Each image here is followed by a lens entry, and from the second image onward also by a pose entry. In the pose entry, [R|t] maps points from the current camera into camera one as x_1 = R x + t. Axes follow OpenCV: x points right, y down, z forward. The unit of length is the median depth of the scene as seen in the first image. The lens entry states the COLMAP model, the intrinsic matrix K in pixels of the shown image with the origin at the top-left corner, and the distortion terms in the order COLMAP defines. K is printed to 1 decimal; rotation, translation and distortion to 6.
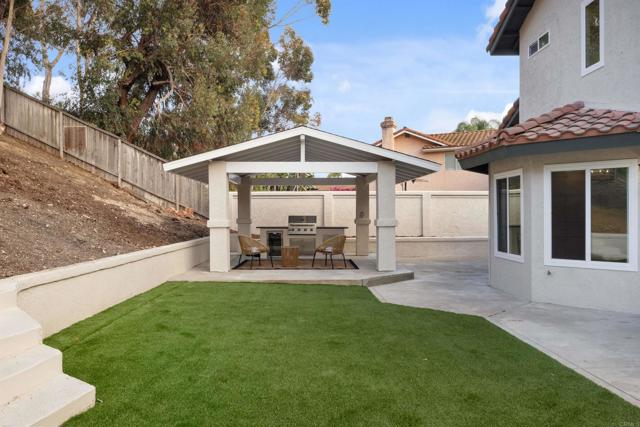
lens RADIAL K [[484.6, 0, 315.2], [0, 484.6, 214.5], [0, 0, 1]] dist [0.003059, 0.009307]
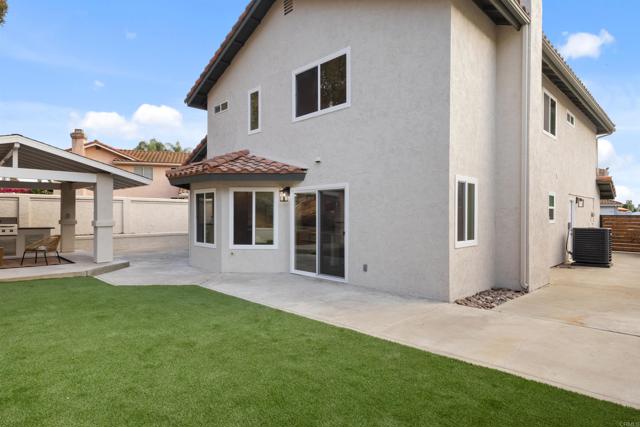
lens RADIAL K [[357.8, 0, 322.3], [0, 357.8, 215.8], [0, 0, 1]] dist [0.047607, 0.001140]
pose [[0.727255, 0.003935, 0.686356, -0.104614], [-0.005199, 0.999986, -0.000223, -0.006253], [-0.686348, -0.003406, 0.727266, -0.069707]]
